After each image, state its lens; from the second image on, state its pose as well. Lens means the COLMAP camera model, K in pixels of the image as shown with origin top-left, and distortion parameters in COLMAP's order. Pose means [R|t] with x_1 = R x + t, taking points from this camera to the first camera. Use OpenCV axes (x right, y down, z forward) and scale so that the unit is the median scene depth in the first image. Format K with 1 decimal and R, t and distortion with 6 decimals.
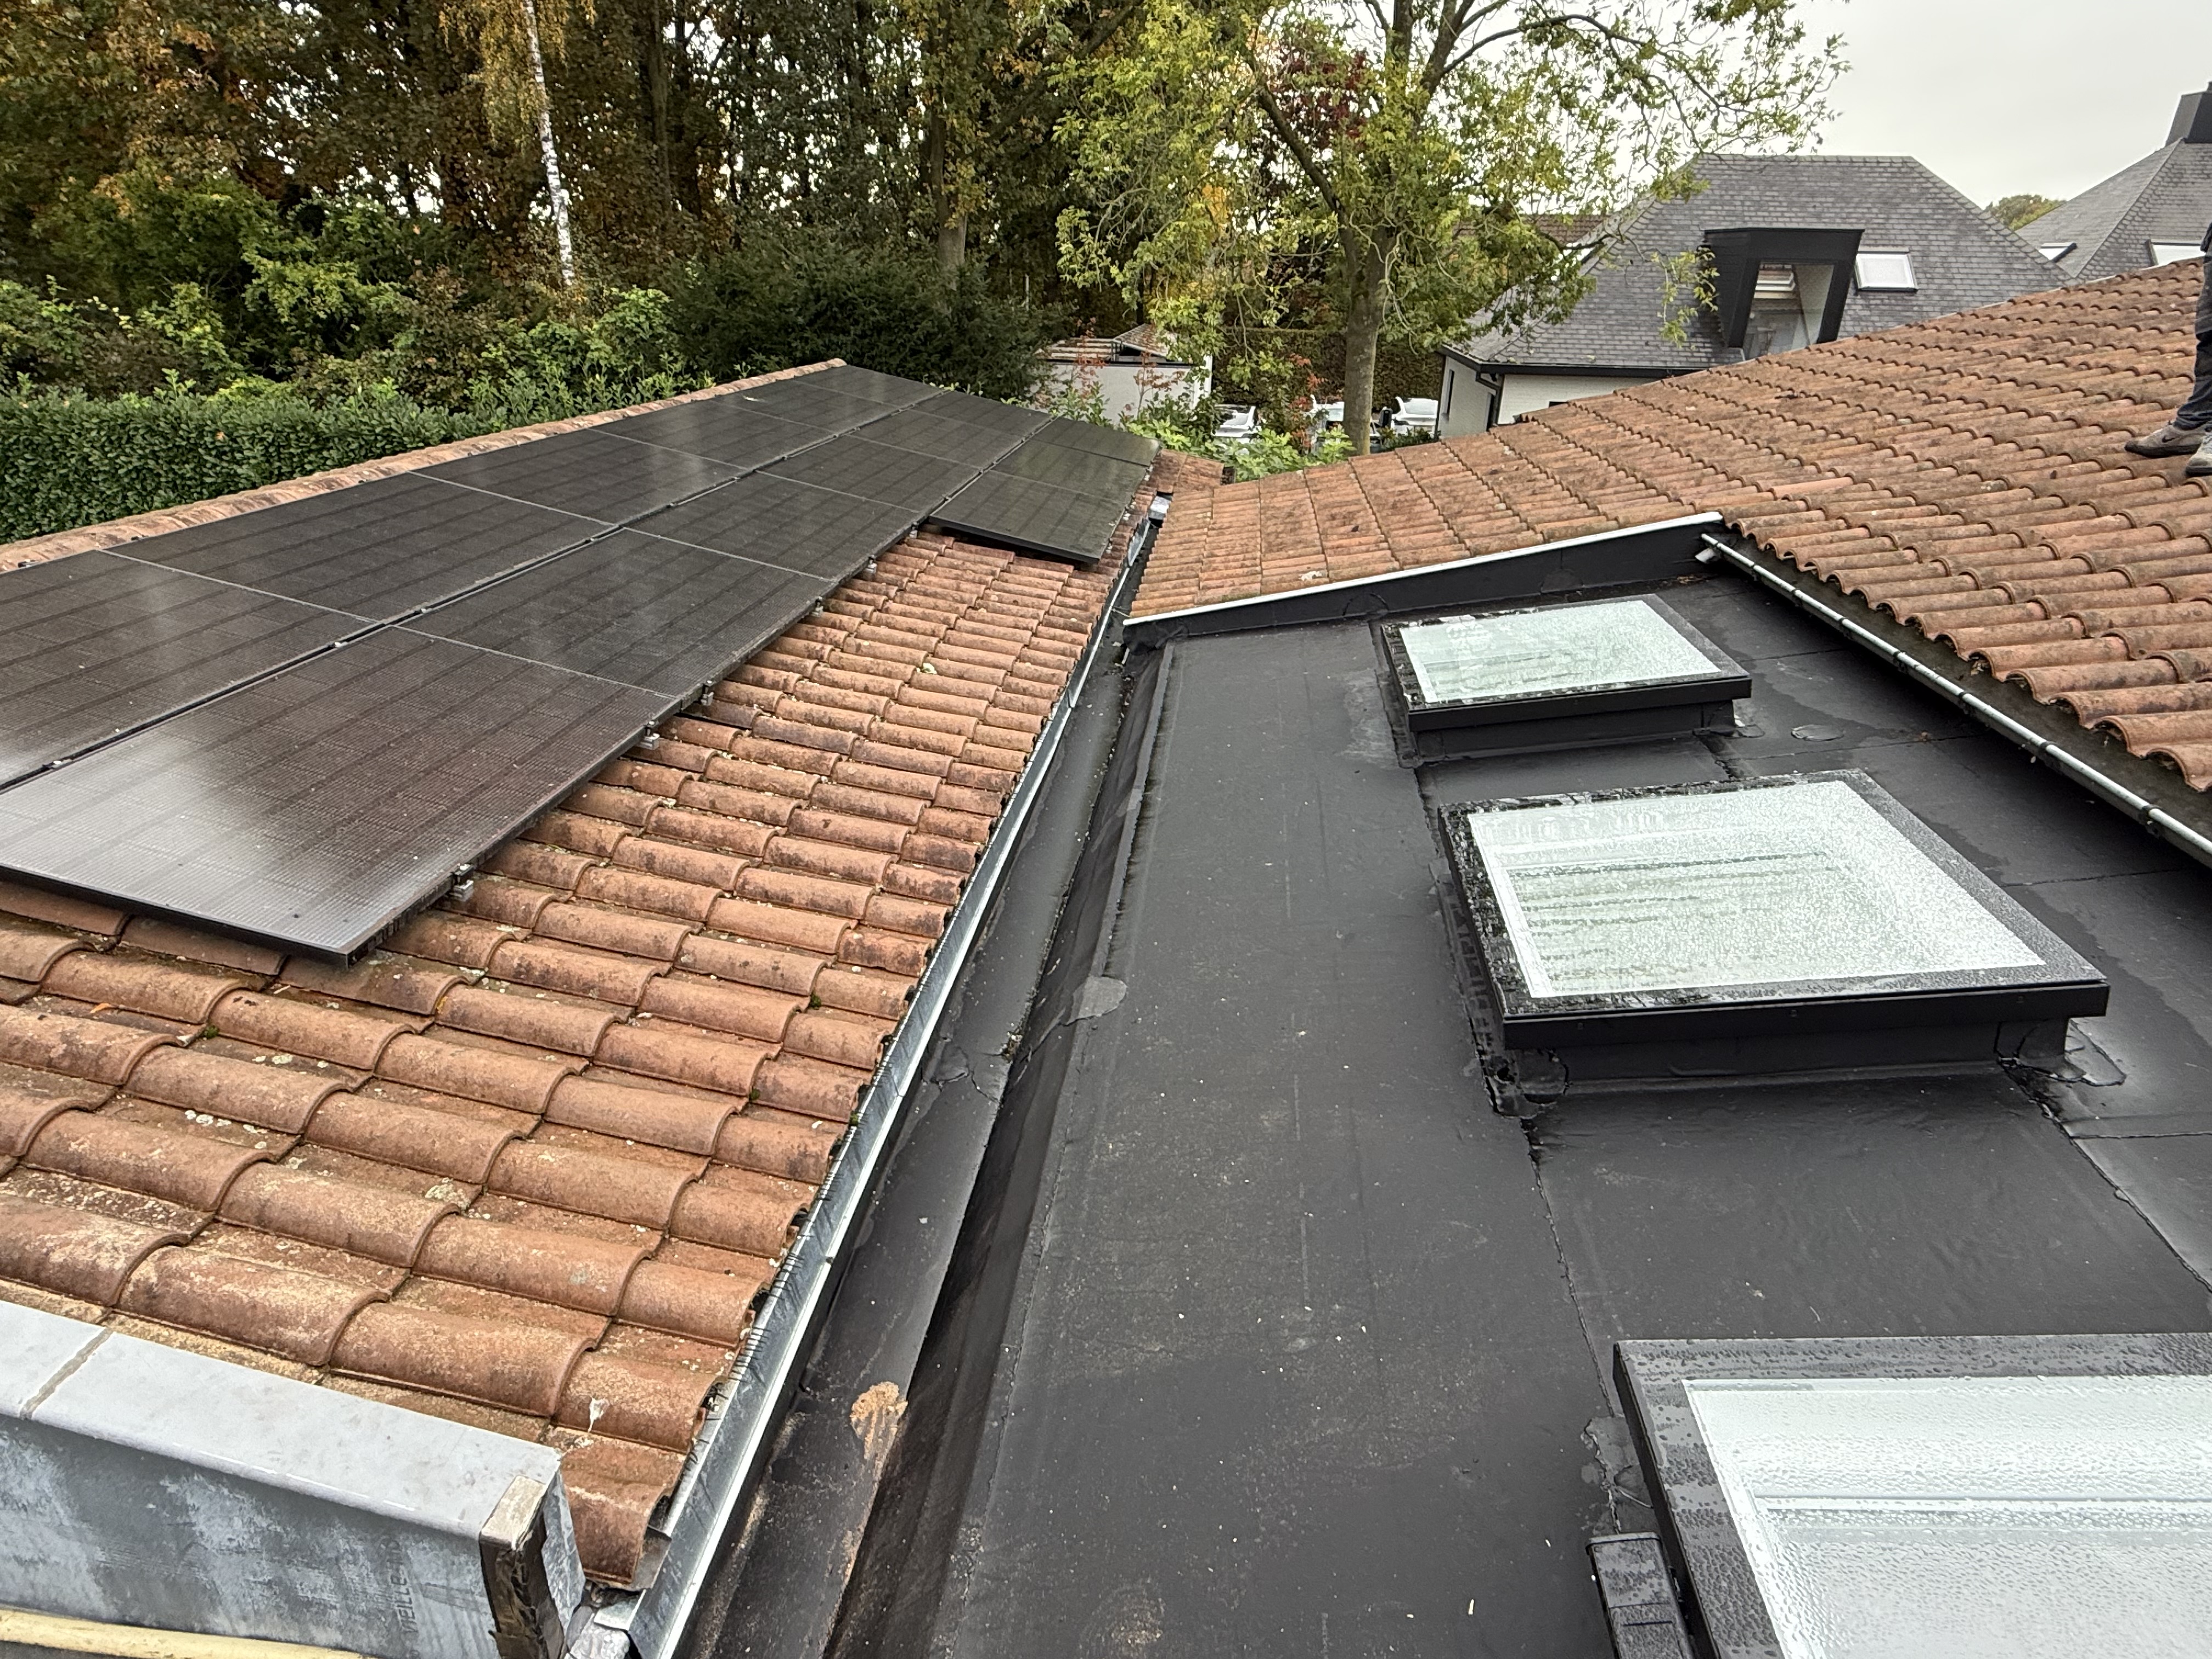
lens RADIAL K [[1242.2, 0, 1100.7], [0, 1242.2, 837.0], [0, 0, 1]] dist [-0.003860, 0.002731]
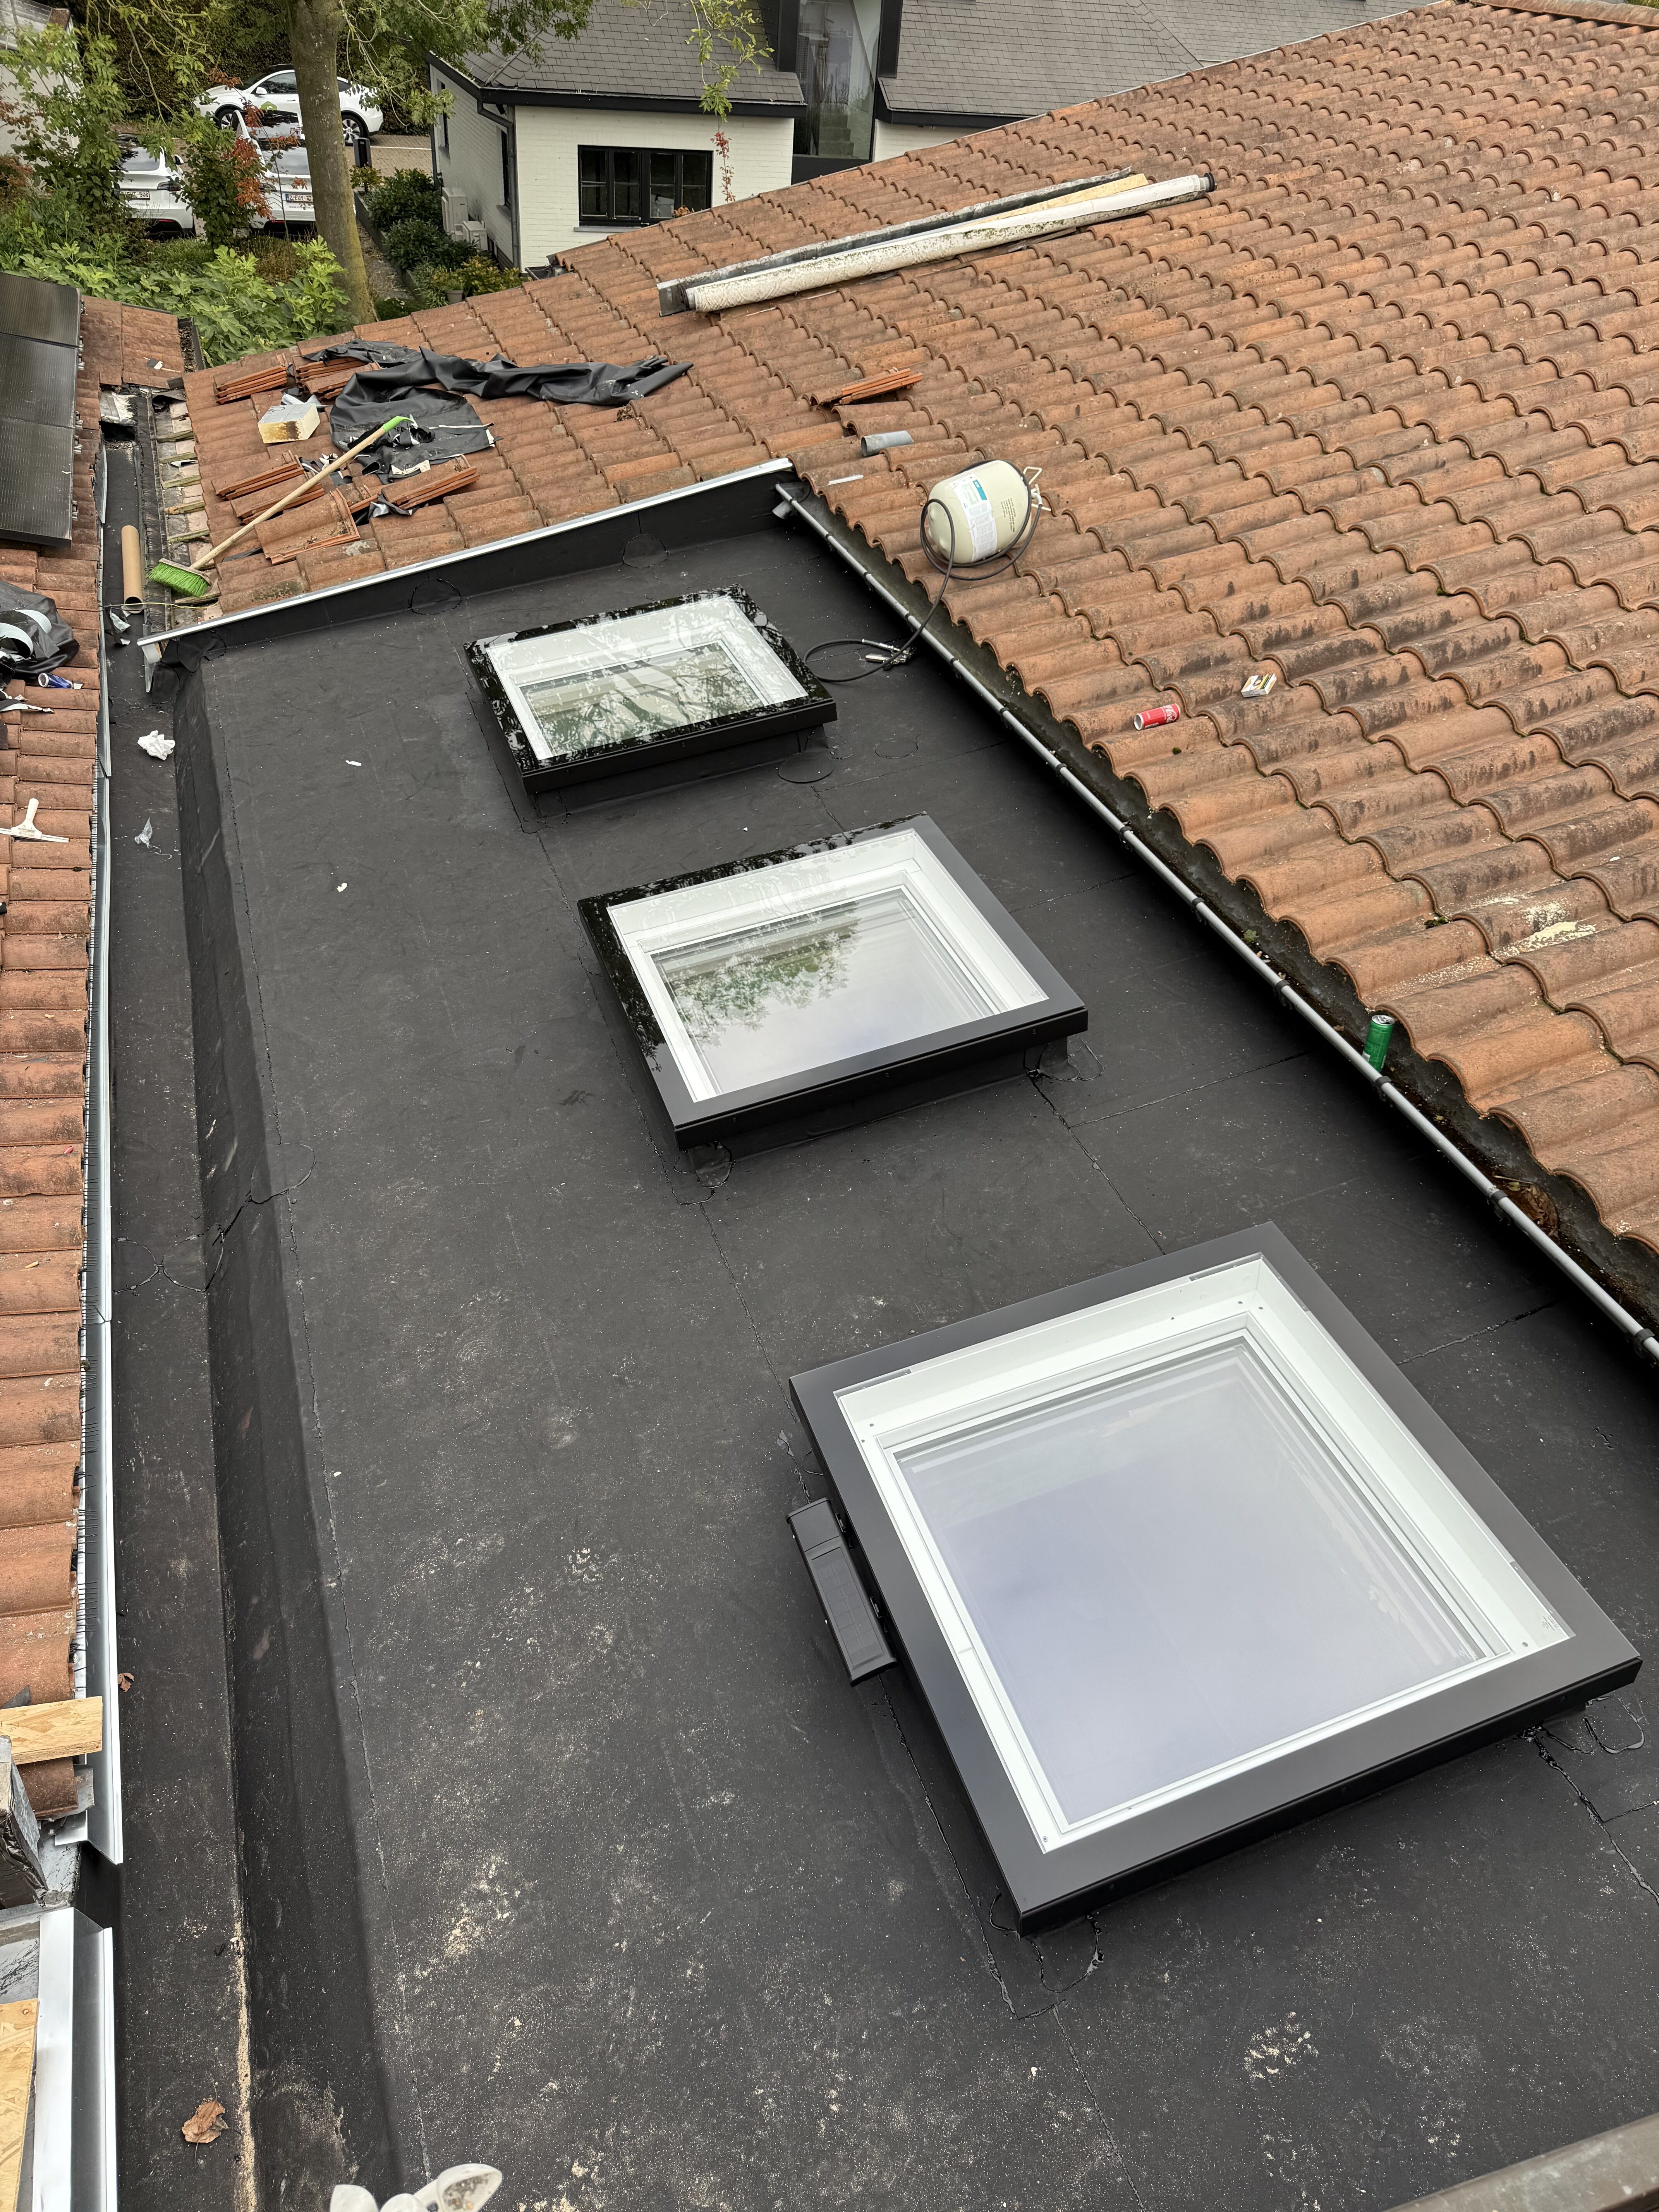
lens RADIAL K [[1555.6, 0, 839.2], [0, 1555.6, 1127.1], [0, 0, 1]] dist [0.017818, -0.023813]
pose [[0.891083, -0.234858, 0.388346, -0.076223], [0.128214, 0.951104, 0.281001, -0.179827], [-0.435353, -0.200604, 0.877625, -0.260380]]
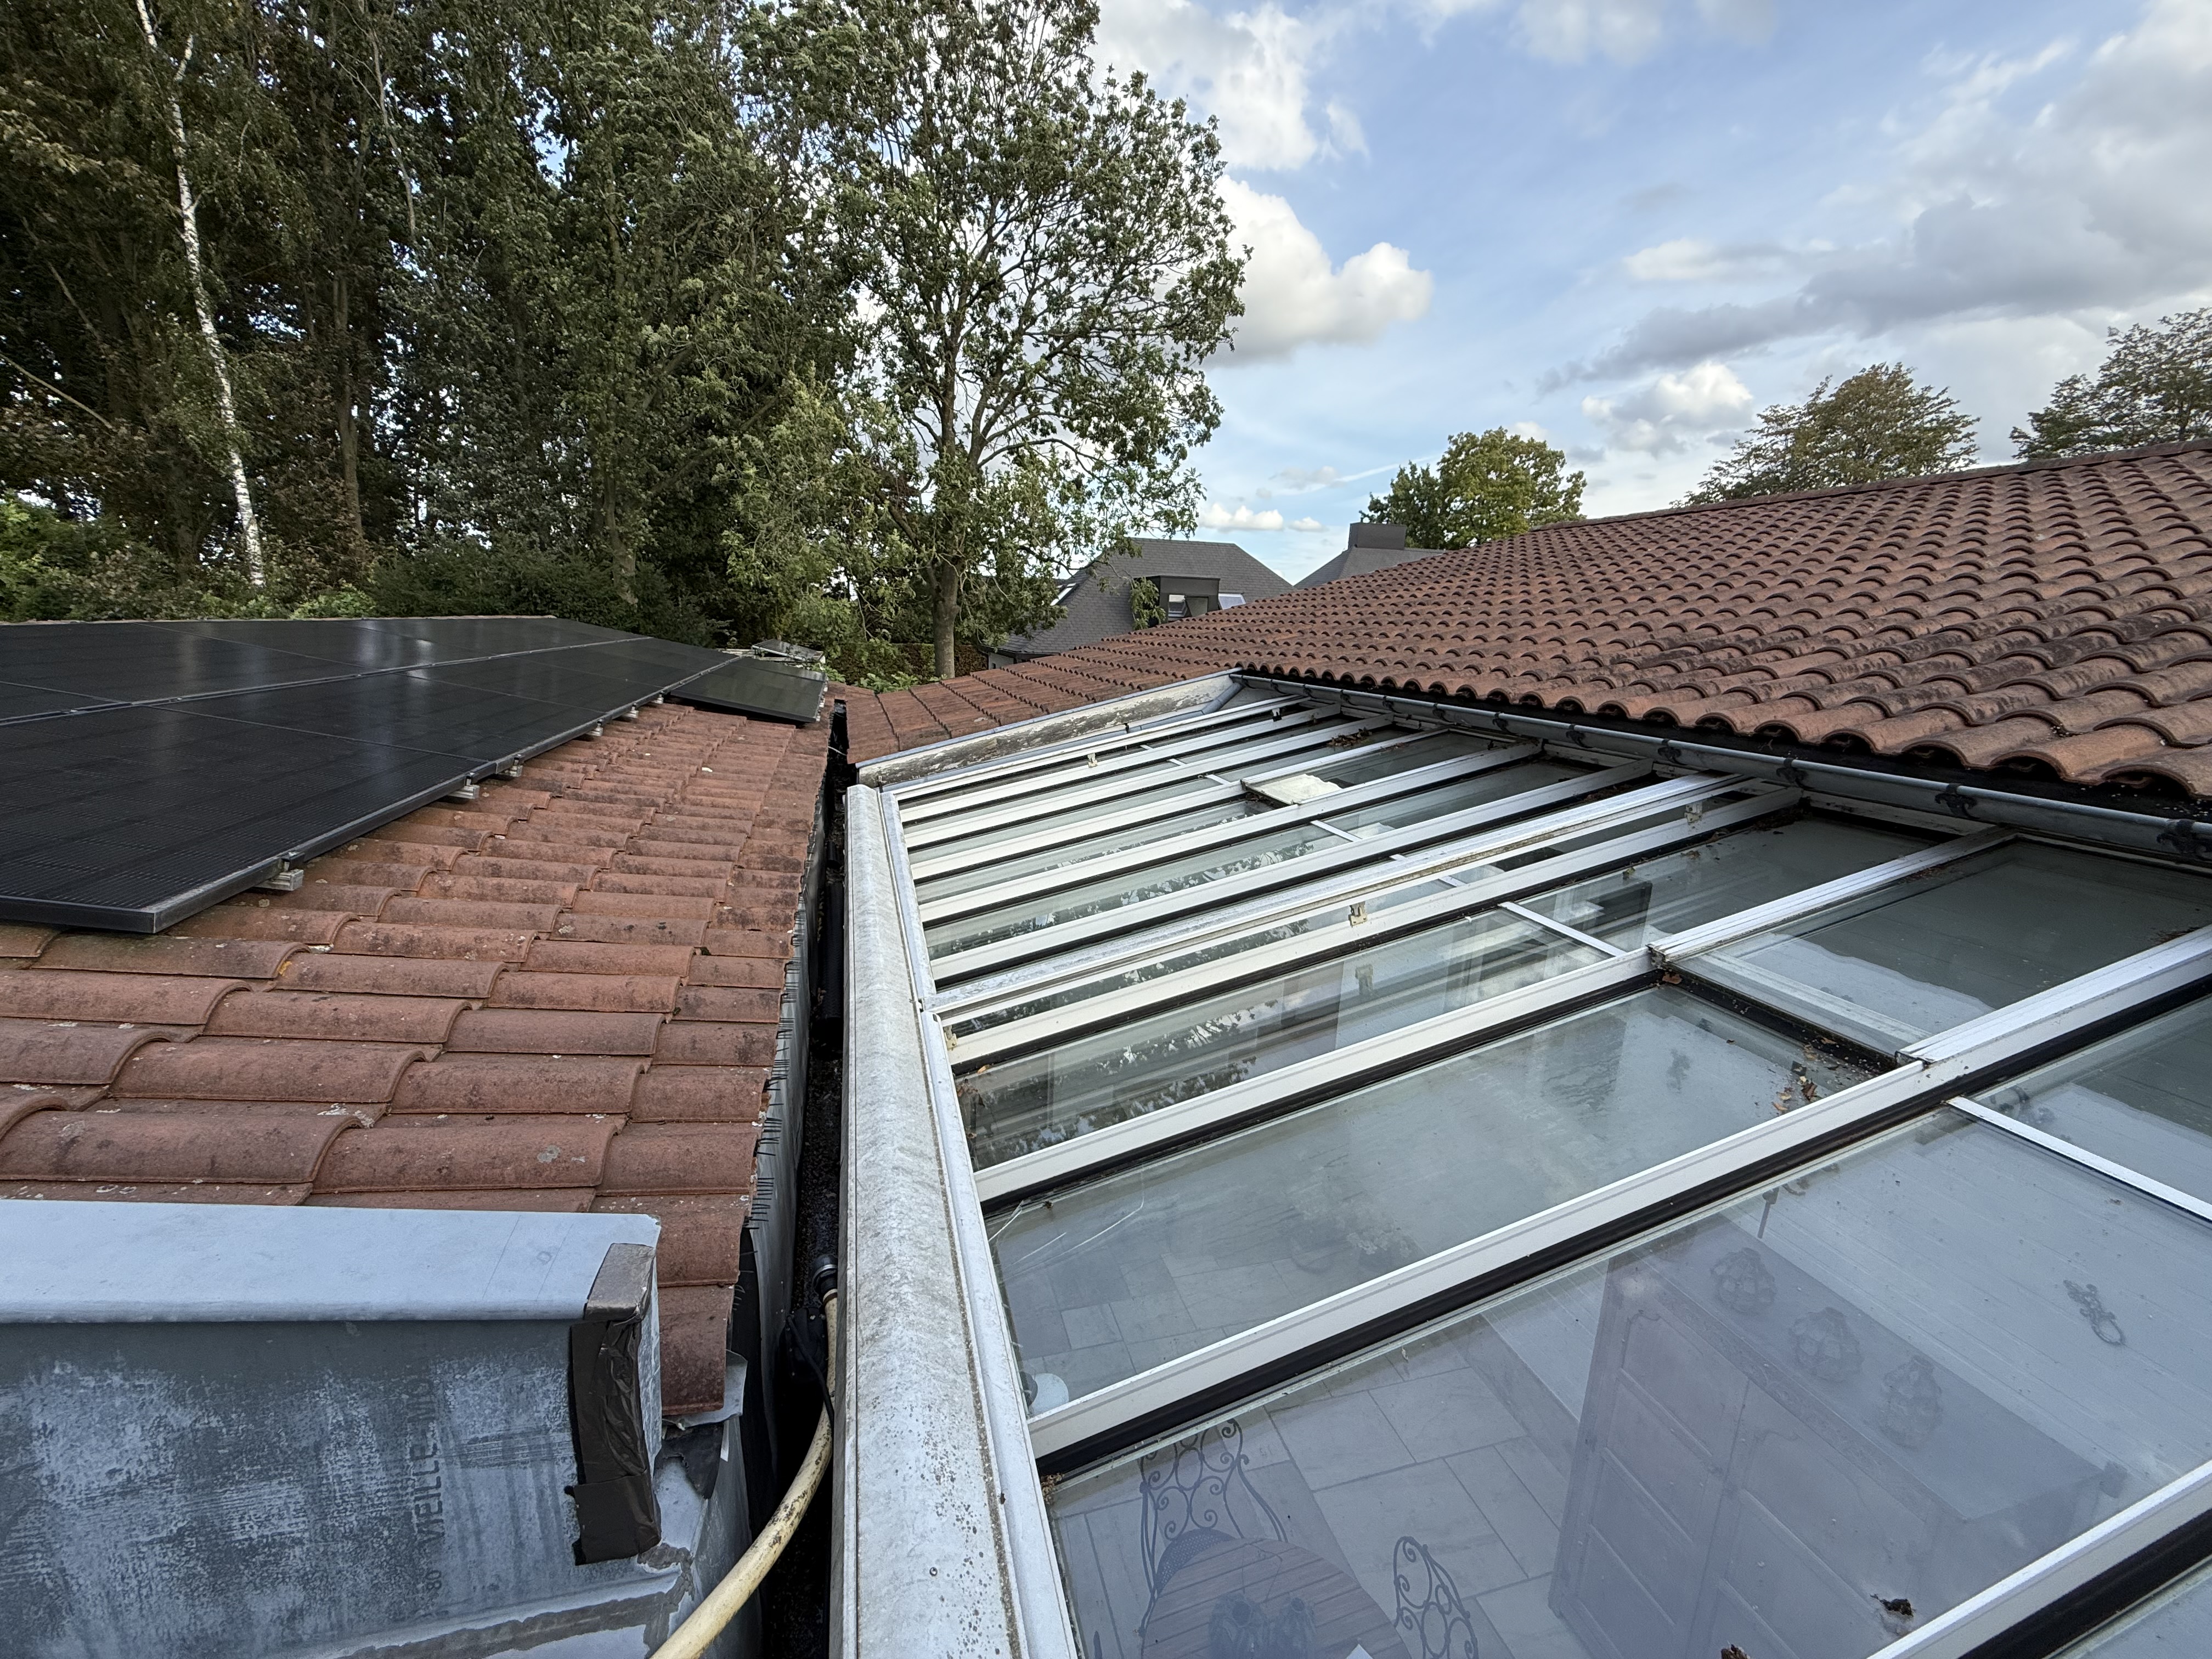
lens RADIAL K [[867.1, 0, 1106.0], [0, 867.1, 829.5], [0, 0, 1]] dist [-0.003868, -0.000159]
pose [[0.919572, -0.078110, 0.385080, -0.167060], [0.150324, 0.975420, -0.161119, 0.176751], [-0.363029, 0.206047, 0.908710, 0.146847]]
